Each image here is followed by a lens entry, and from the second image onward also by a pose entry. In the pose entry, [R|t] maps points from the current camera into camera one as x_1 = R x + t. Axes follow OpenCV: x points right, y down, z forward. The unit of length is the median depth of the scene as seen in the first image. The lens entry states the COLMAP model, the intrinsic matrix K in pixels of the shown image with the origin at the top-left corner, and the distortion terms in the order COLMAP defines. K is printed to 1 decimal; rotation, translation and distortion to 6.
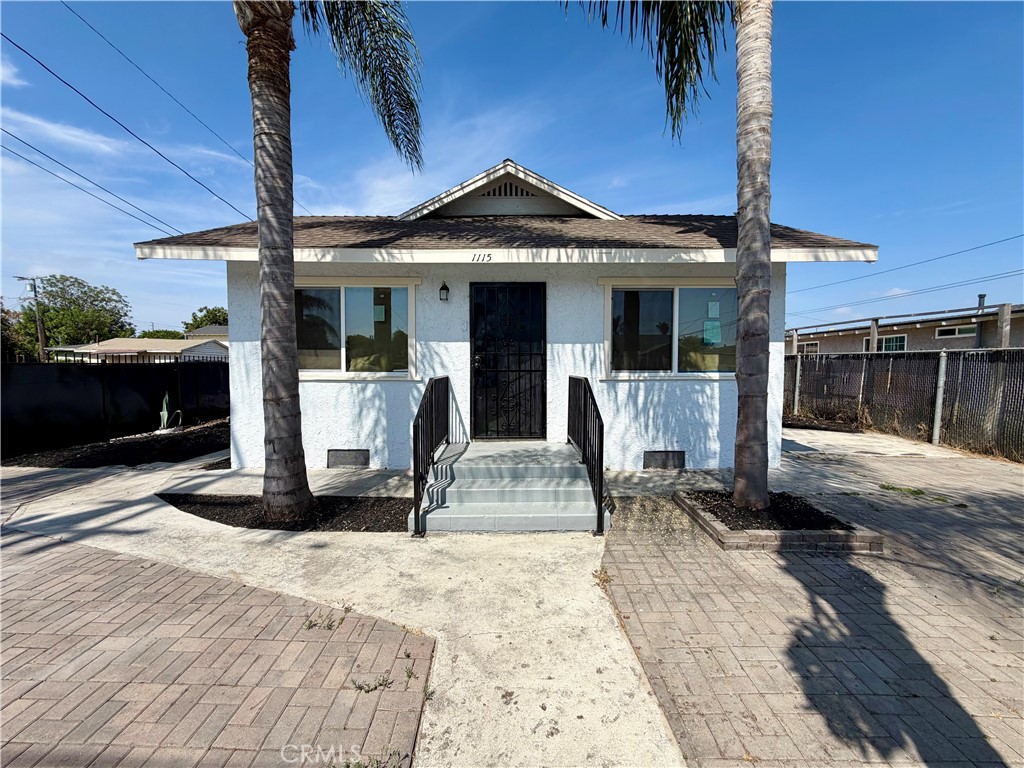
lens RADIAL K [[408.5, 0, 487.3], [0, 408.5, 385.4], [0, 0, 1]] dist [-0.001263, 0.000217]
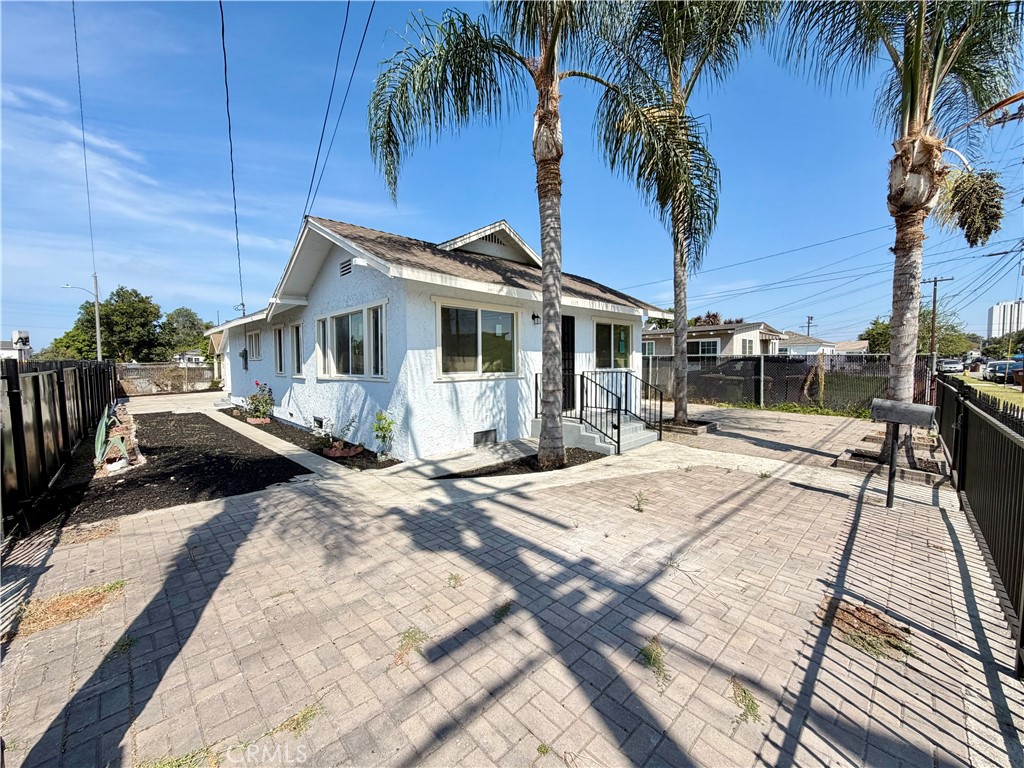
lens RADIAL K [[408.5, 0, 516.2], [0, 408.5, 385.7], [0, 0, 1]] dist [-0.001263, 0.000217]
pose [[0.695996, -0.050663, 0.716256, -1.235720], [0.044219, 0.998639, 0.027669, -0.023497], [-0.716683, 0.012414, 0.697288, -0.006027]]
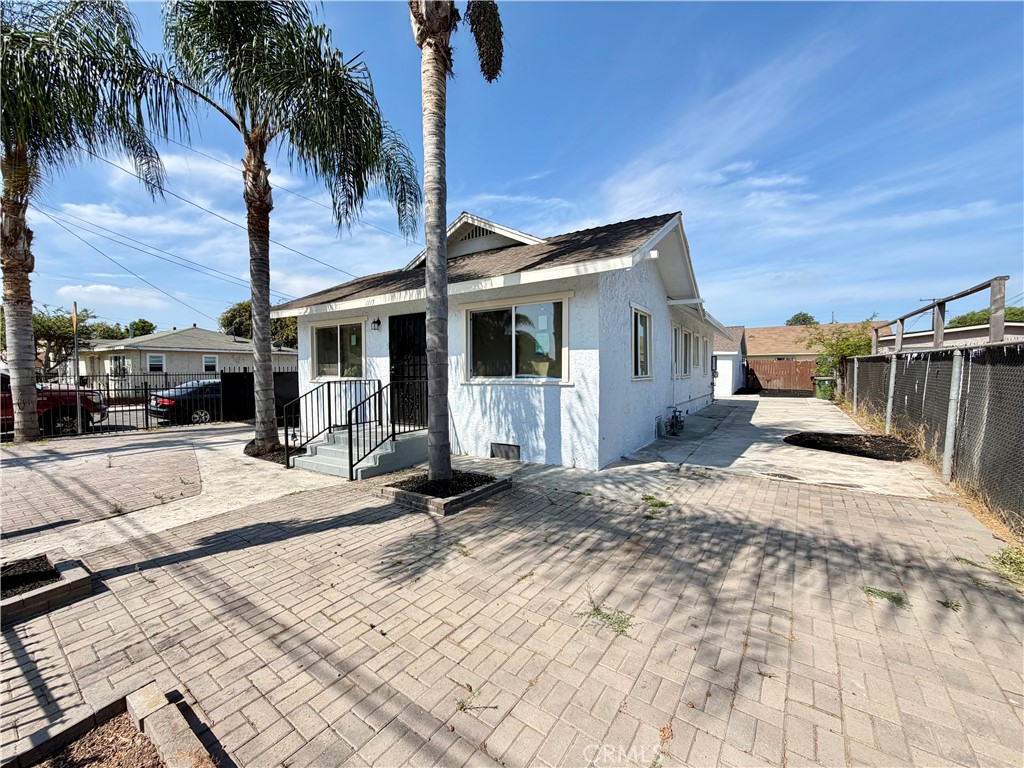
lens RADIAL K [[408.5, 0, 504.4], [0, 408.5, 384.7], [0, 0, 1]] dist [-0.001263, 0.000217]
pose [[0.837969, 0.011741, -0.545592, 1.105695], [-0.017227, 0.999839, -0.004943, -0.006430], [0.545447, 0.013541, 0.838036, -0.000733]]
